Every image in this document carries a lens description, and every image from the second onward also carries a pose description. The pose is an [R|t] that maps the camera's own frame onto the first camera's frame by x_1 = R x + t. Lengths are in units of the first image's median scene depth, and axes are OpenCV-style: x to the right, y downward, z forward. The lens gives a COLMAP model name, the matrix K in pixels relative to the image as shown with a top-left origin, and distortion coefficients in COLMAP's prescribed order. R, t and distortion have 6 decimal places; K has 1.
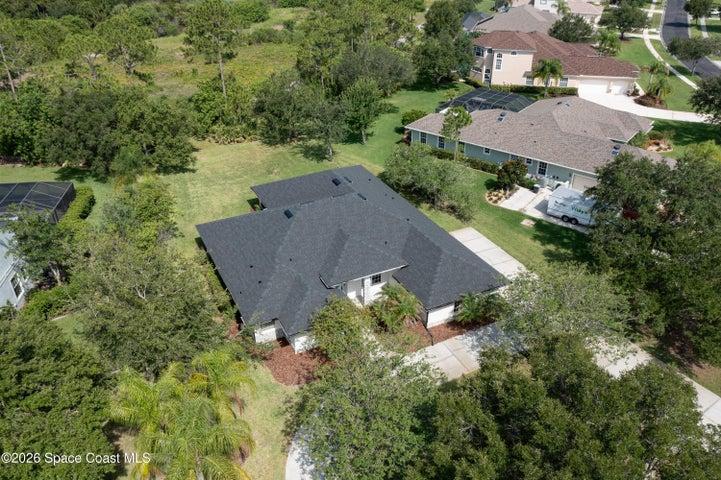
lens RADIAL K [[586.4, 0, 360.5], [0, 586.4, 240.0], [0, 0, 1]] dist [0.006591, -0.000358]
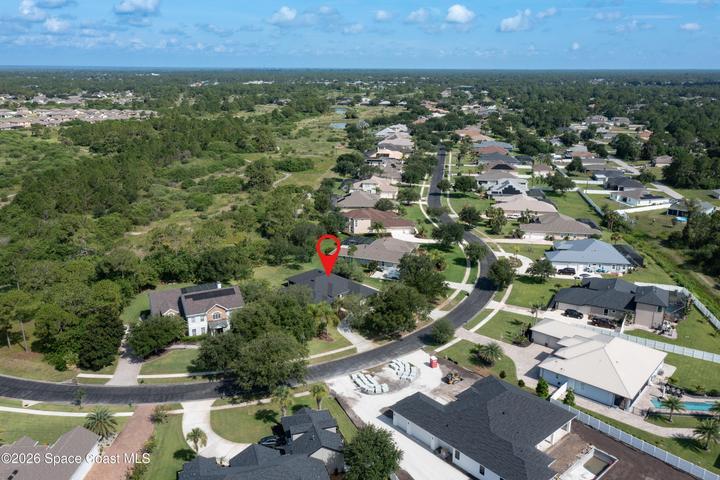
lens RADIAL K [[585.6, 0, 360.0], [0, 585.6, 240.0], [0, 0, 1]] dist [0.006591, -0.000358]
pose [[0.957489, -0.077844, 0.277767, -0.401056], [0.139594, 0.967684, -0.210001, 0.243366], [-0.252443, 0.239849, 0.937414, -1.154653]]
